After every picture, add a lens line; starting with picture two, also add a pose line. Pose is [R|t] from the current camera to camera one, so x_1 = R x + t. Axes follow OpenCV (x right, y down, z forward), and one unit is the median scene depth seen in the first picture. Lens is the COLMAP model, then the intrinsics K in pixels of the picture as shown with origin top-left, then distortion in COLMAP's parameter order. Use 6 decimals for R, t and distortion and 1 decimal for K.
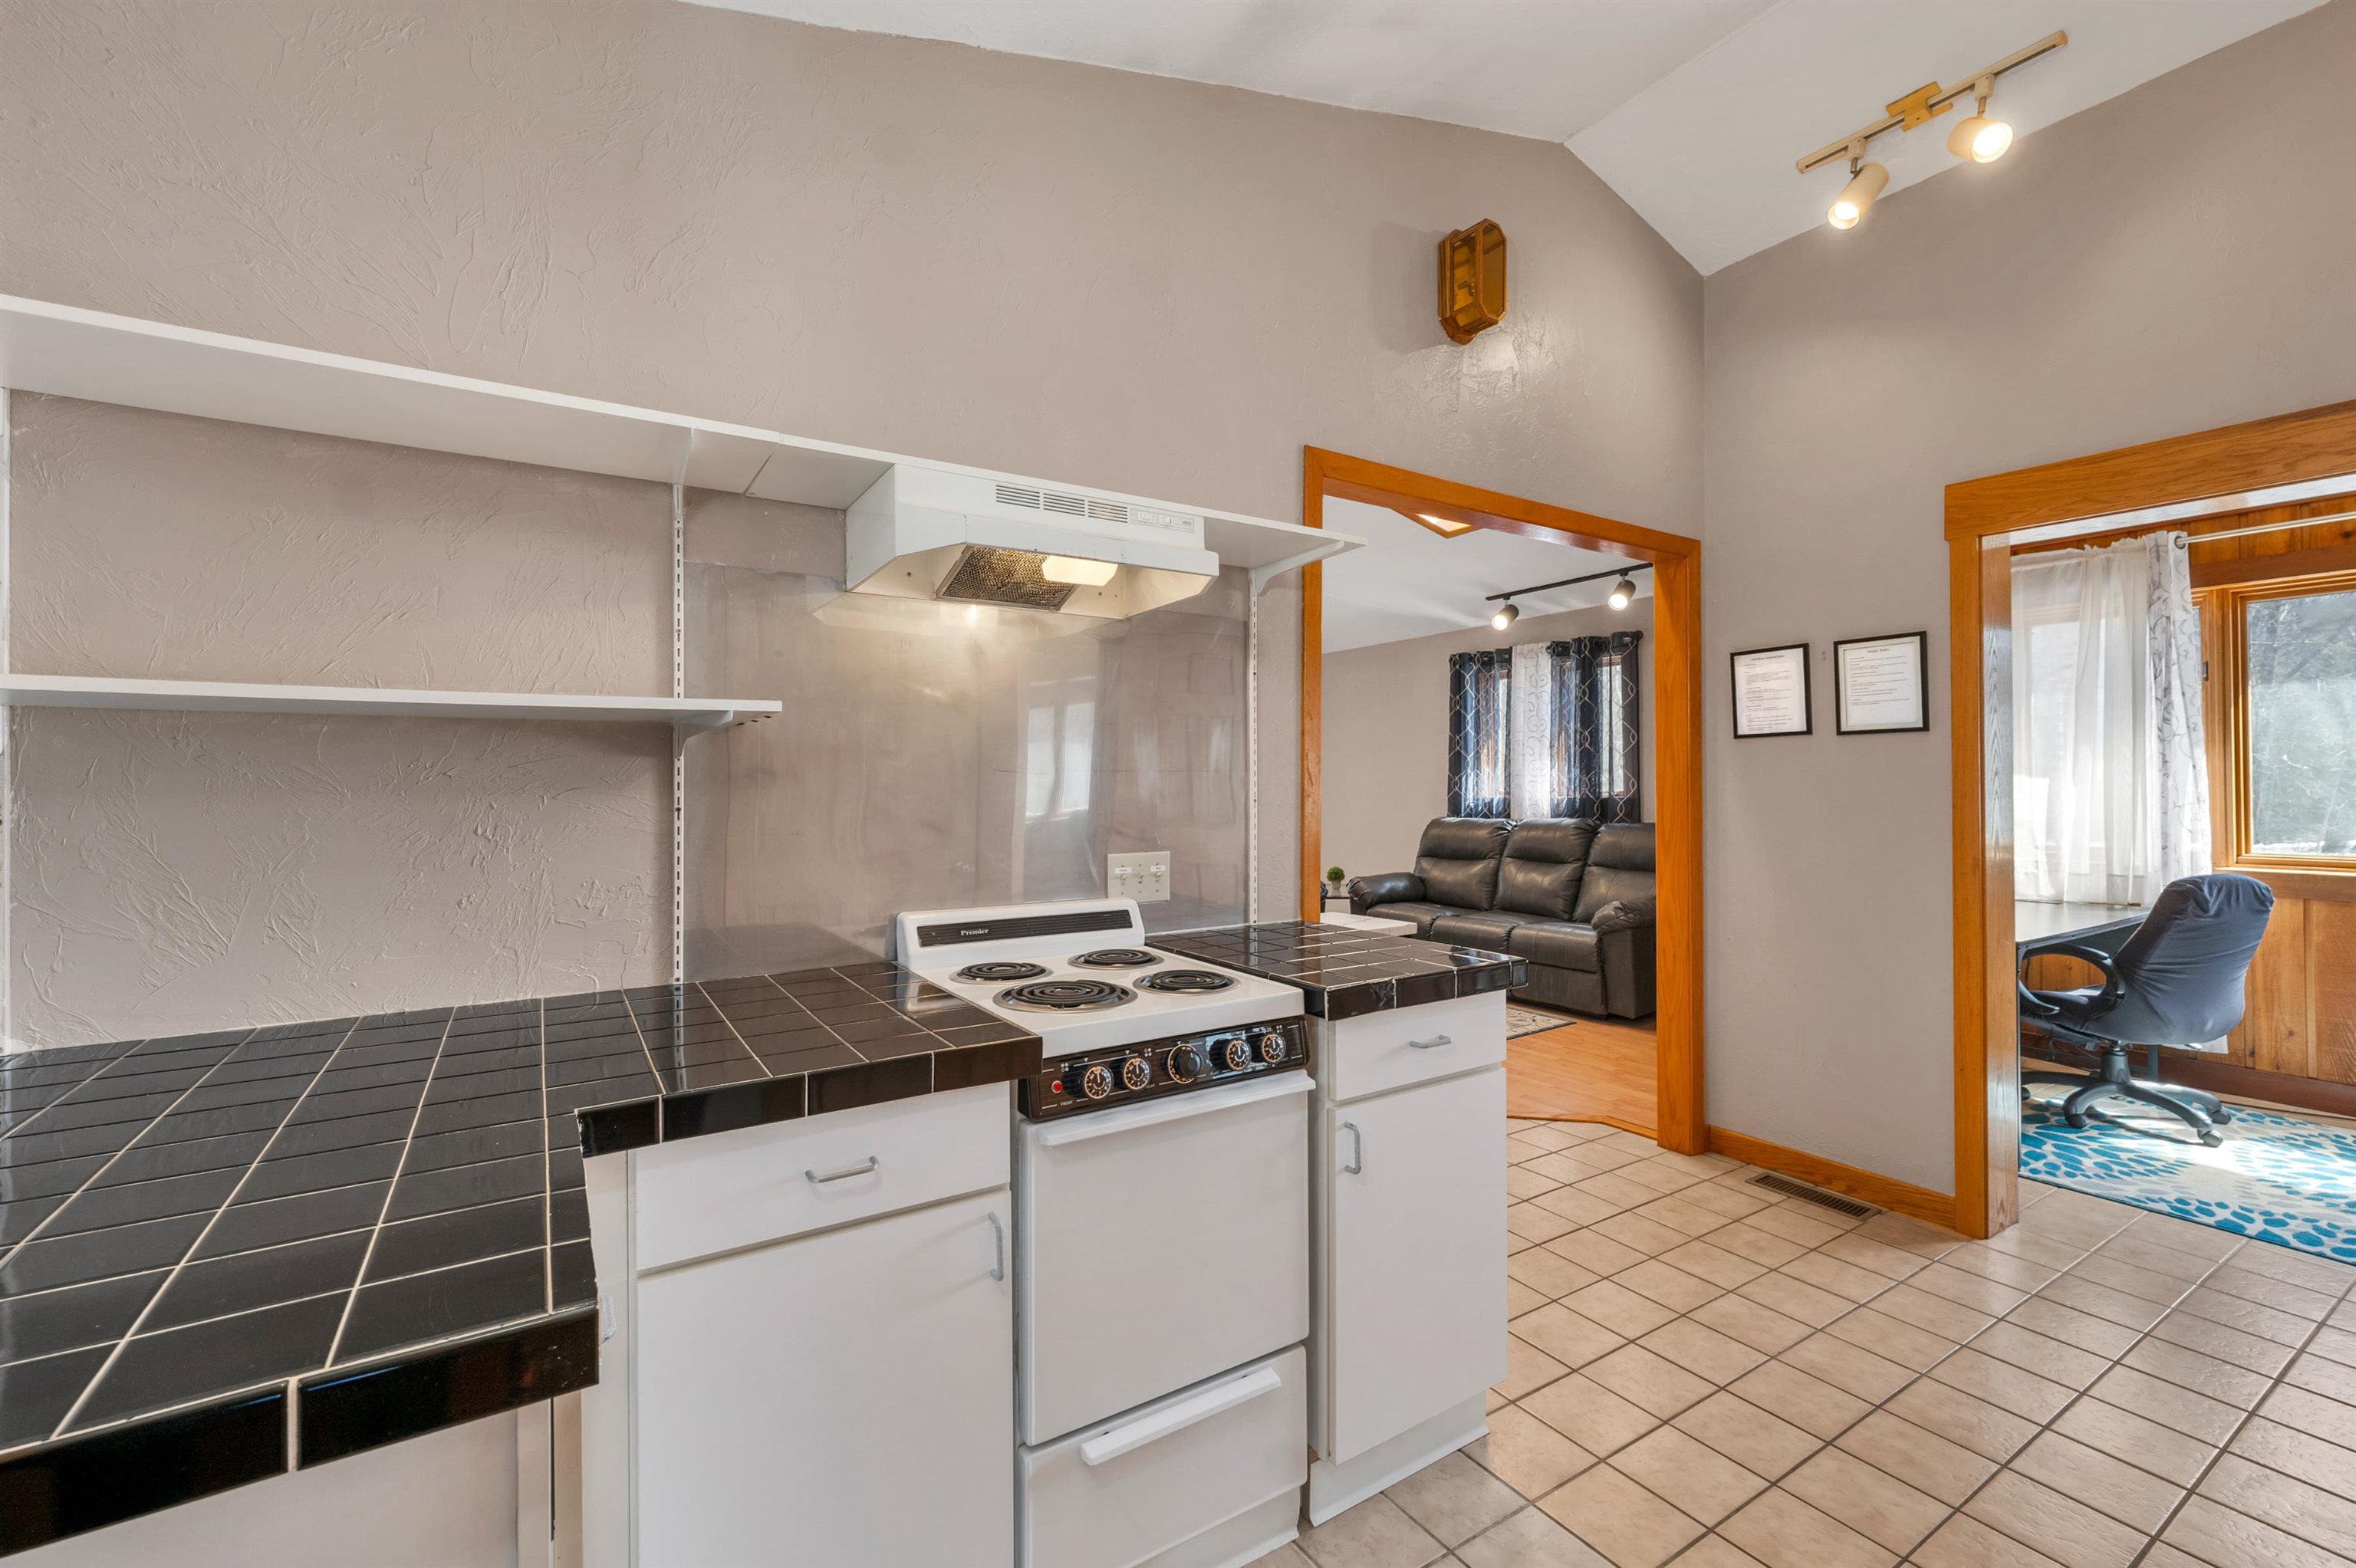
lens RADIAL K [[982.1, 0, 1166.9], [0, 982.1, 783.8], [0, 0, 1]] dist [-0.000532, -0.000328]
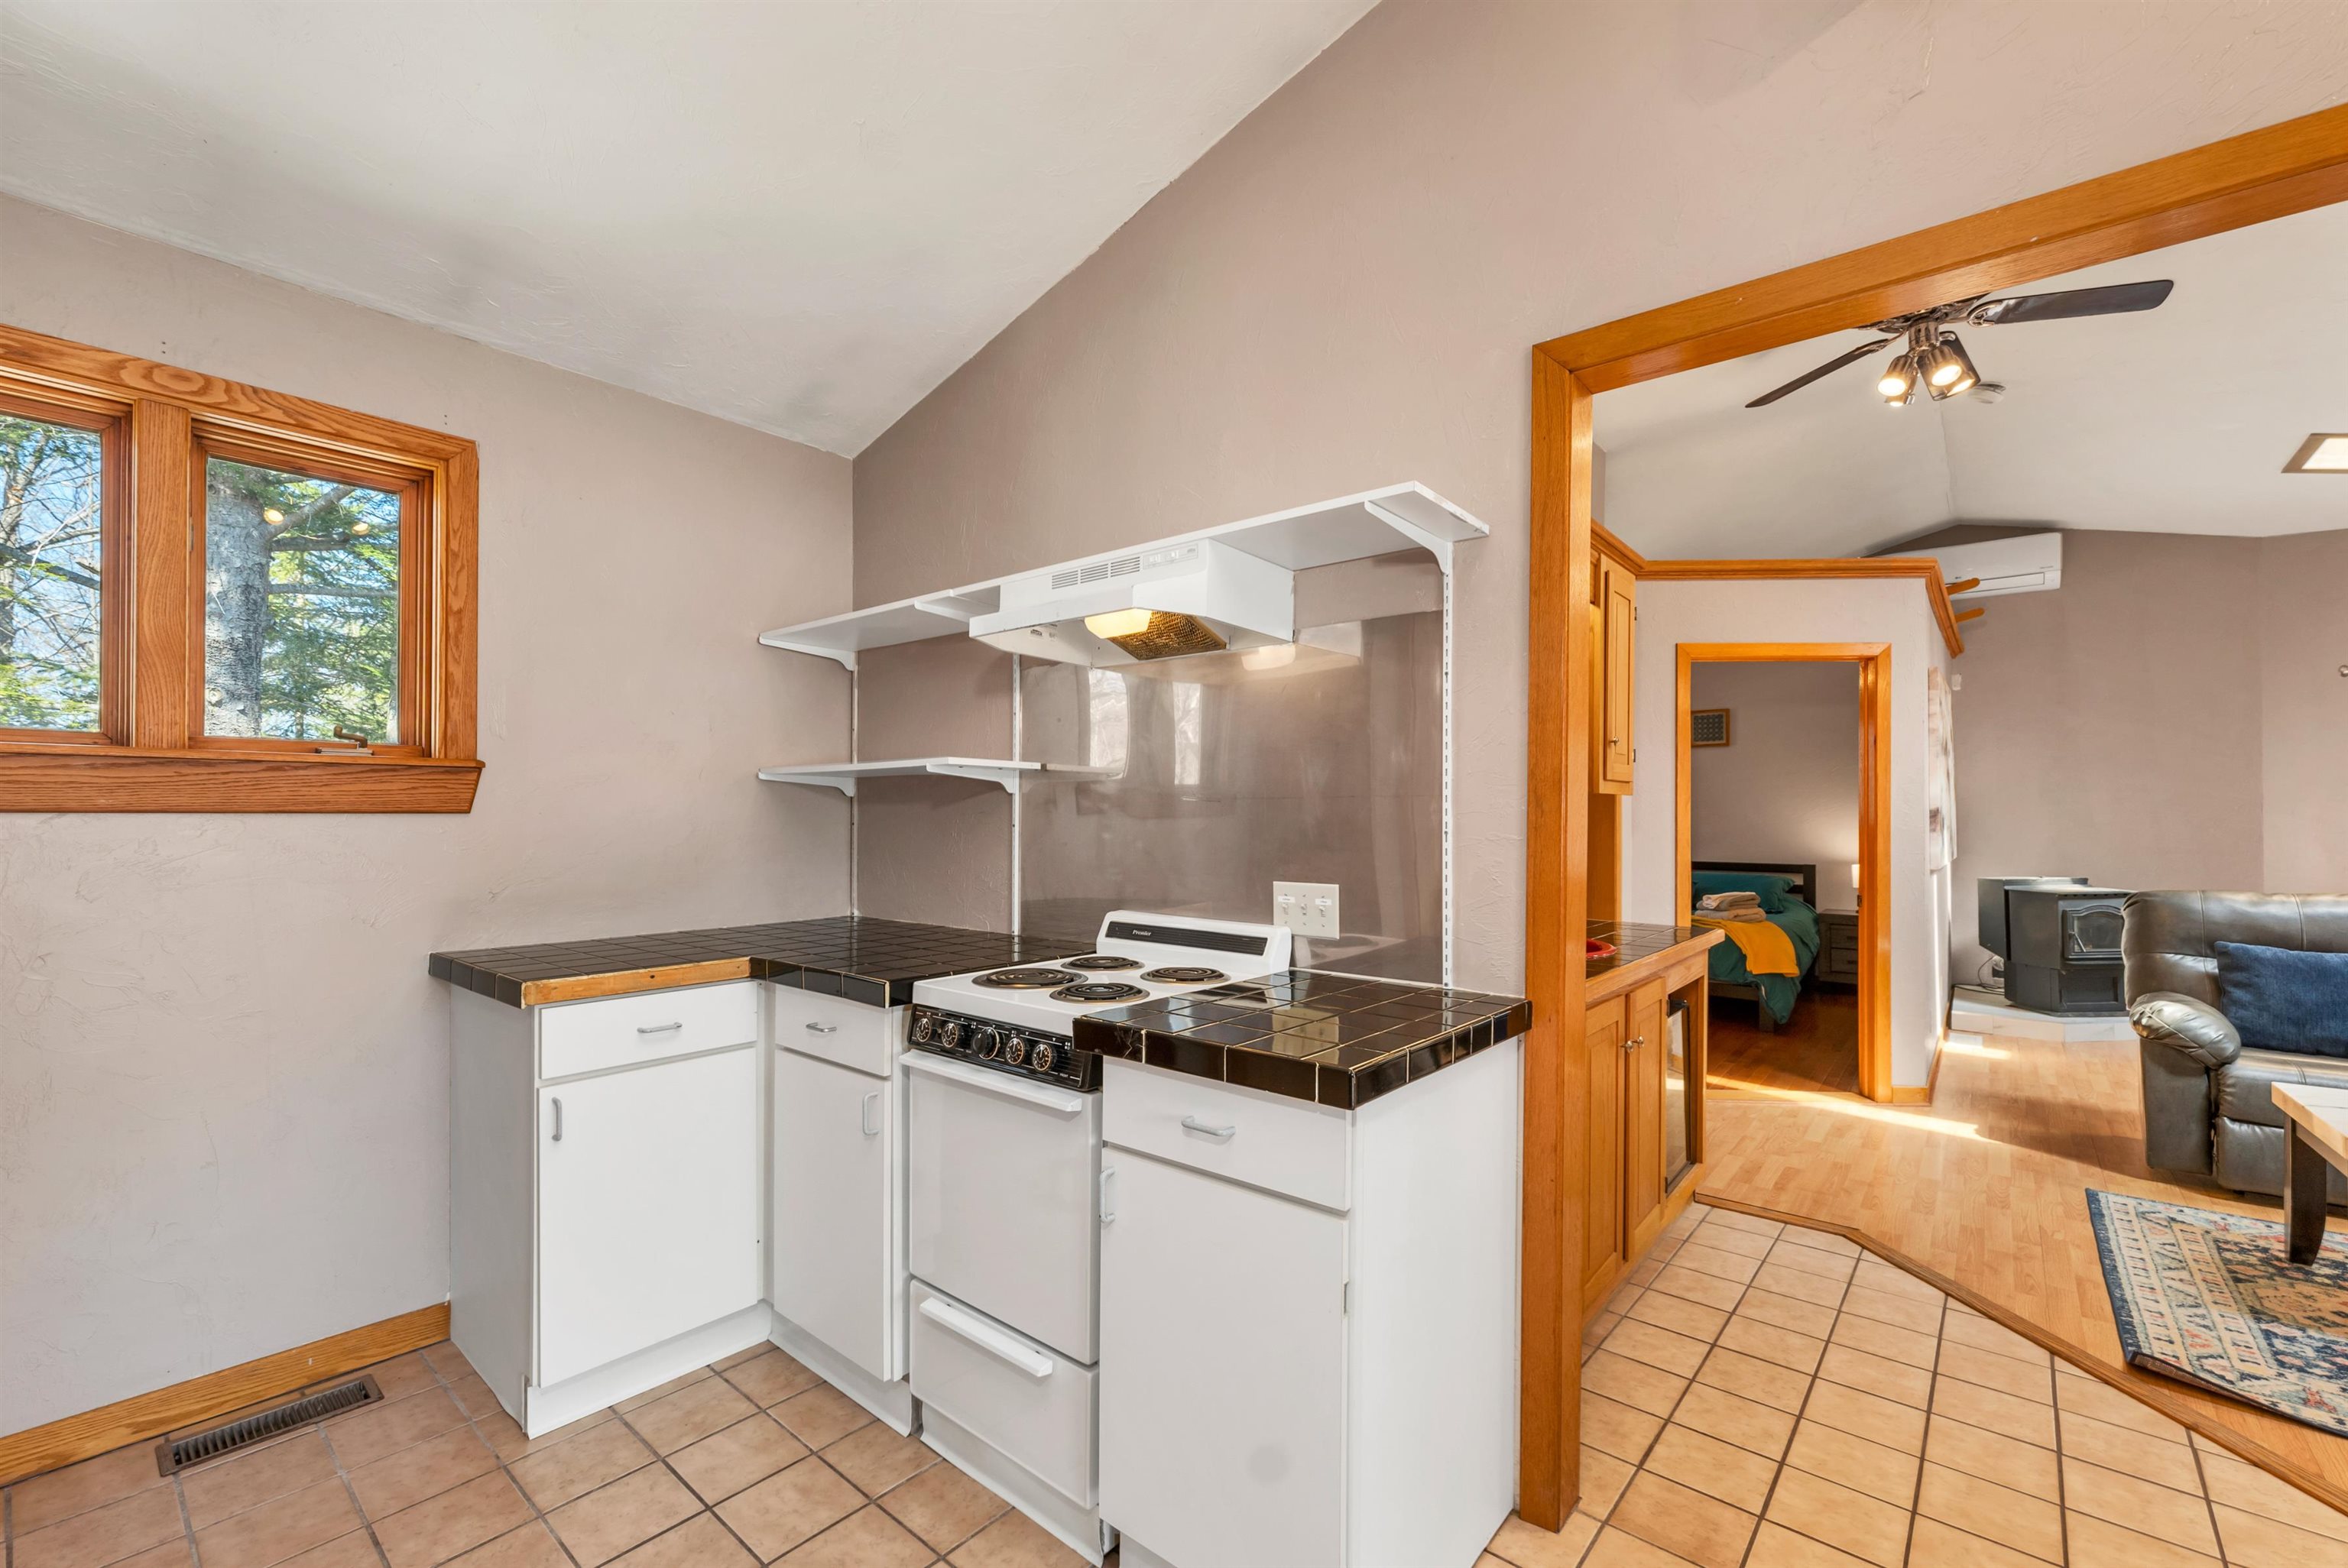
lens RADIAL K [[977.4, 0, 1162.5], [0, 977.4, 813.3], [0, 0, 1]] dist [0.000294, 0.000086]
pose [[0.294682, 0.003527, -0.955589, 0.285444], [-0.005767, 0.999982, 0.001913, 0.000477], [0.955578, 0.004947, 0.294697, 0.200292]]
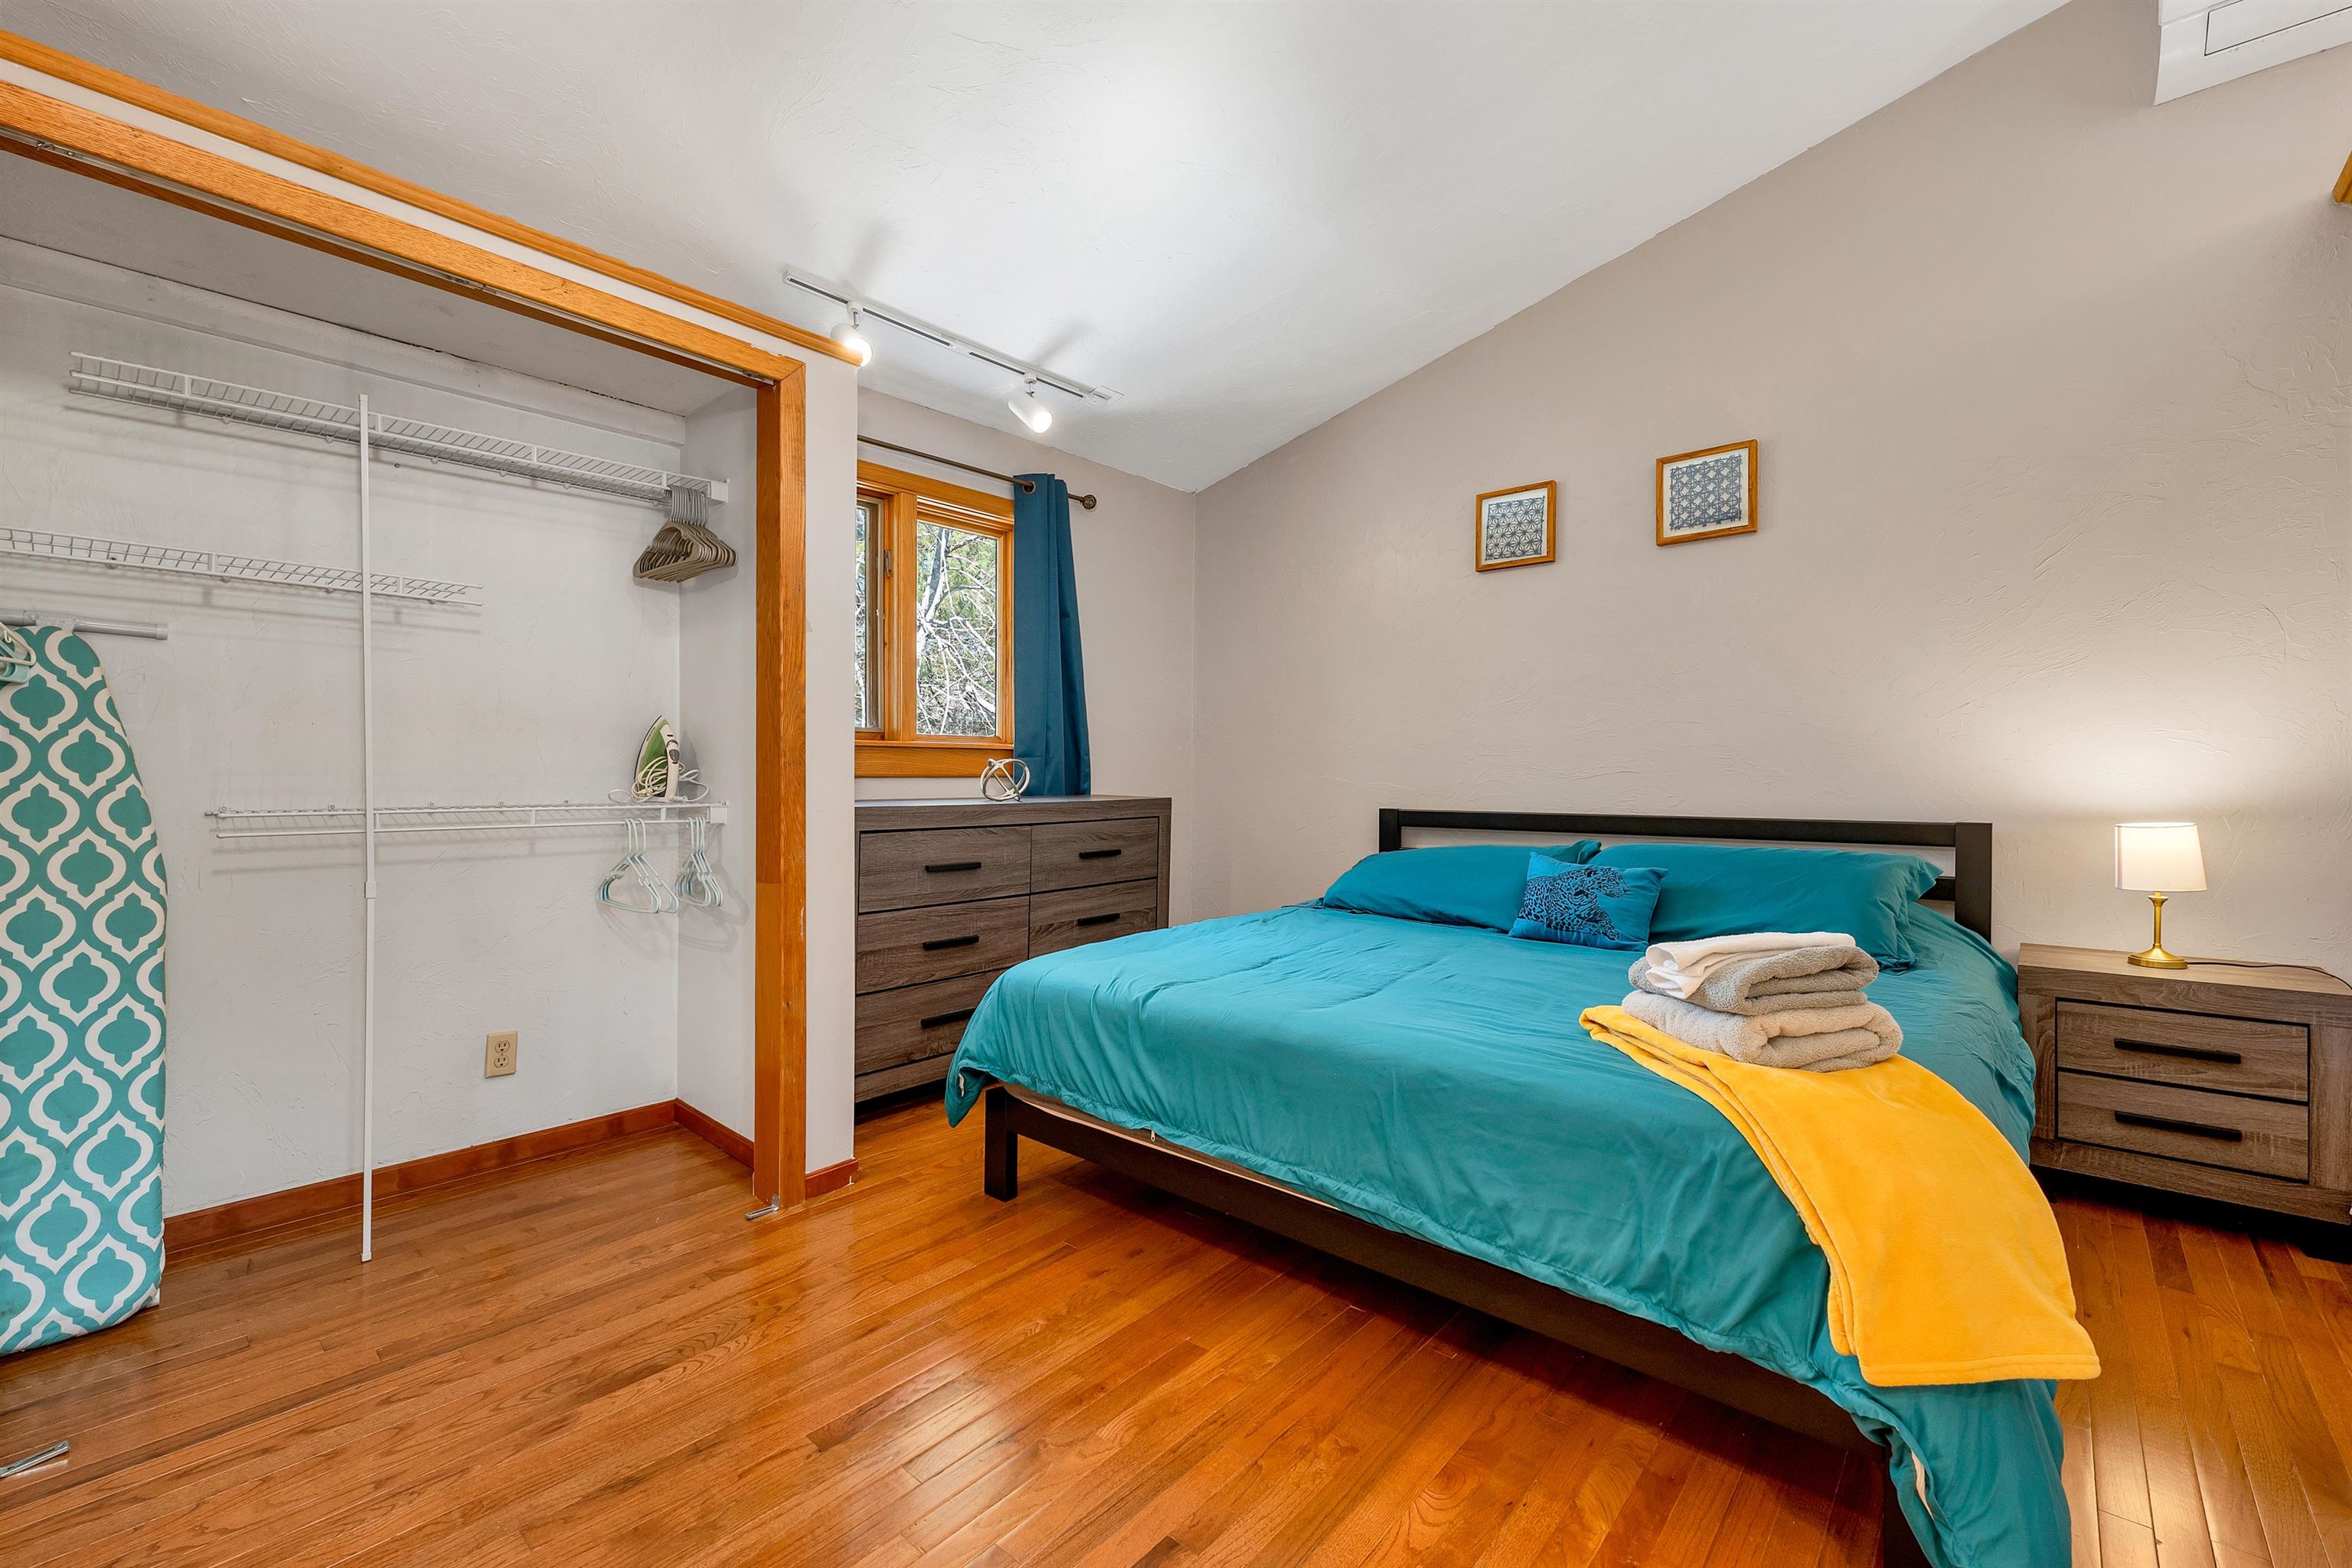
lens RADIAL K [[980.6, 0, 1164.9], [0, 980.6, 783.8], [0, 0, 1]] dist [-0.000532, -0.000328]
pose [[0.275614, 0.012299, -0.961190, -0.285280], [-0.002121, 0.999923, 0.012186, 0.038111], [0.961266, -0.001320, 0.275619, 0.821648]]
